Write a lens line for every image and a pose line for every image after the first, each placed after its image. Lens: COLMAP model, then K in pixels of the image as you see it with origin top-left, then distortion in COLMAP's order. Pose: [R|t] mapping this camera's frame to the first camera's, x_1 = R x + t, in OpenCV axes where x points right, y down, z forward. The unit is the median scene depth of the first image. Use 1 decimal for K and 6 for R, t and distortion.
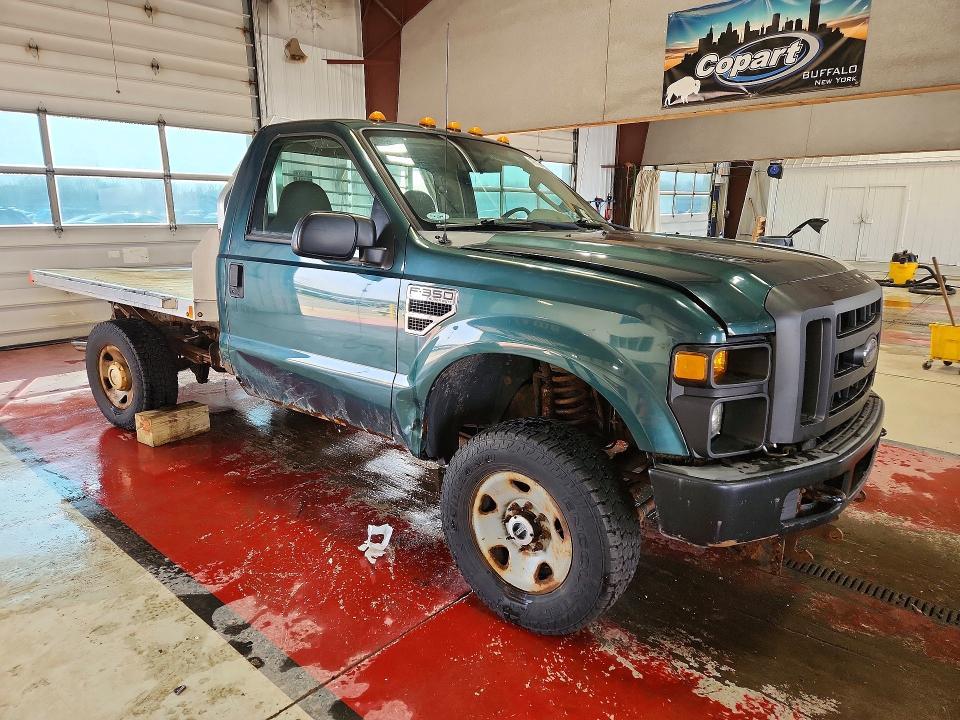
lens RADIAL K [[658.8, 0, 477.8], [0, 658.8, 359.7], [0, 0, 1]] dist [0.016123, -0.012090]
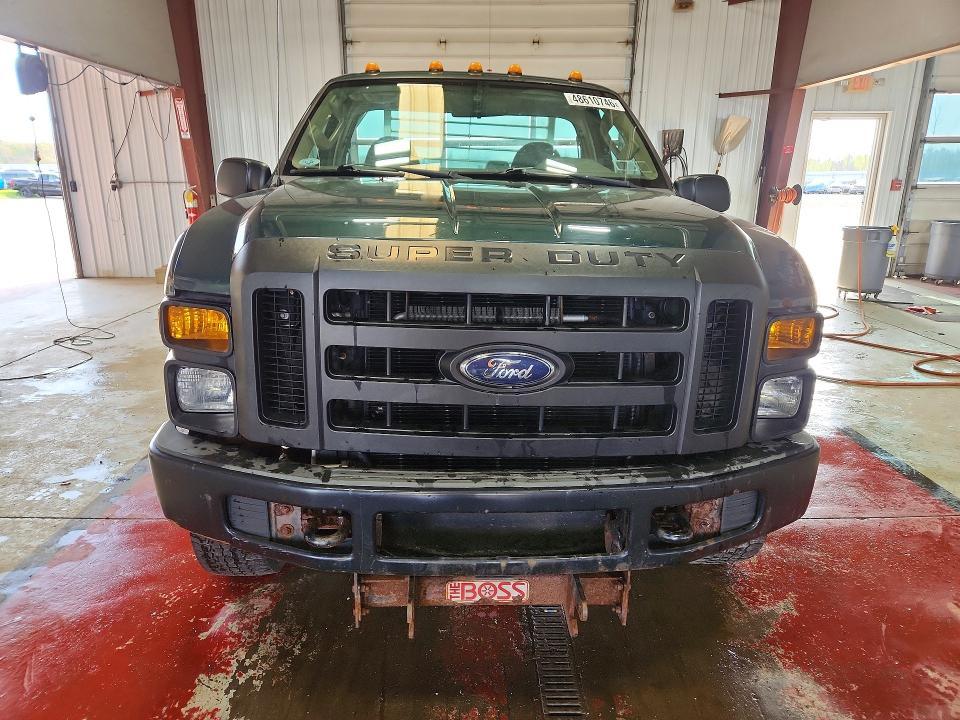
lens RADIAL K [[658.8, 0, 477.6], [0, 658.8, 365.1], [0, 0, 1]] dist [0.016123, -0.012090]
pose [[0.667964, 0.198741, -0.717165, 1.102220], [-0.163431, 0.979330, 0.119174, -0.091360], [0.726027, 0.037603, 0.686638, 0.597803]]
